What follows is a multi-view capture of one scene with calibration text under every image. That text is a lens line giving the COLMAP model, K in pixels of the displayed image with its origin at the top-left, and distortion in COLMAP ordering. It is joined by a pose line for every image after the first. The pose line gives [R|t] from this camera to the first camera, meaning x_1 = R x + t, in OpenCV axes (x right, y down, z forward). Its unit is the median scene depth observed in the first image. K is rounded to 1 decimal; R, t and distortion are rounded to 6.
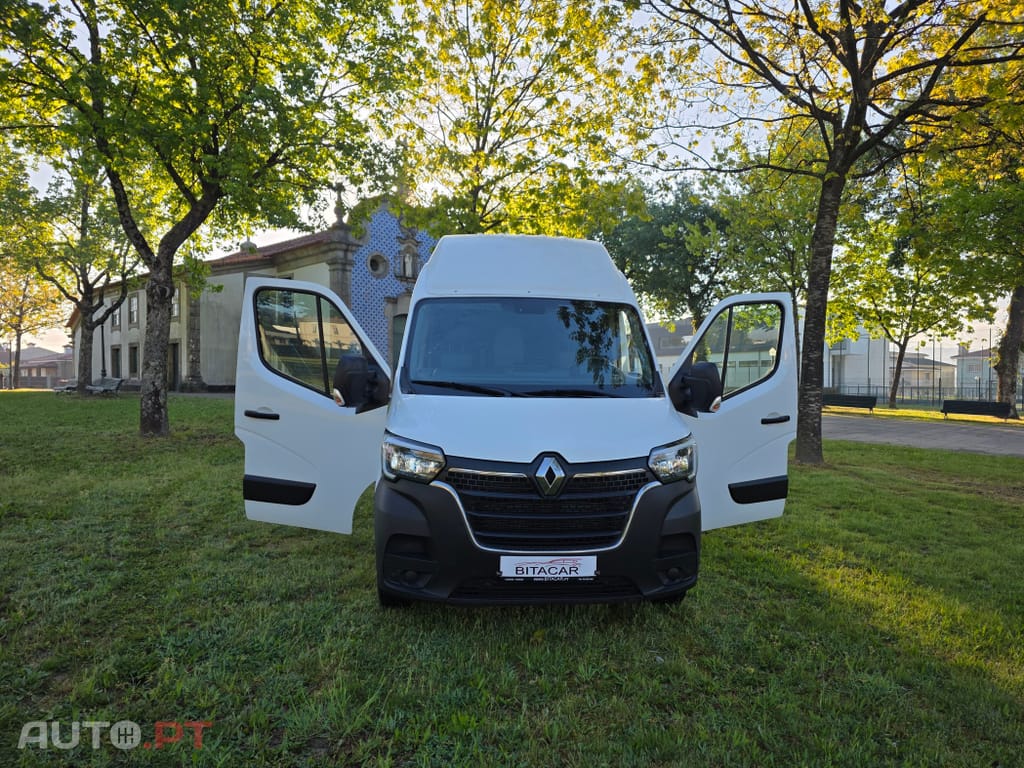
lens RADIAL K [[682.2, 0, 521.1], [0, 682.2, 389.9], [0, 0, 1]] dist [0.061199, -0.052328]
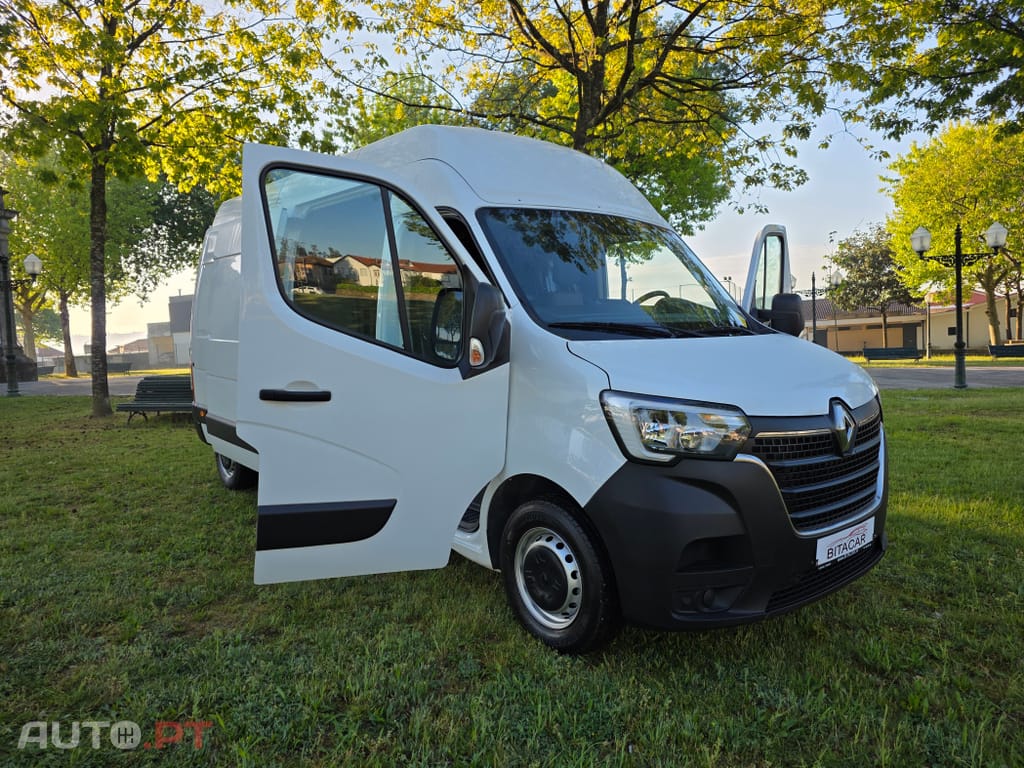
lens RADIAL K [[684.5, 0, 524.8], [0, 684.5, 390.3], [0, 0, 1]] dist [0.054653, -0.046834]
pose [[0.814862, -0.087421, 0.573025, -0.169530], [0.062590, 0.996052, 0.062954, 0.002571], [-0.576266, -0.015433, 0.817116, 0.134452]]
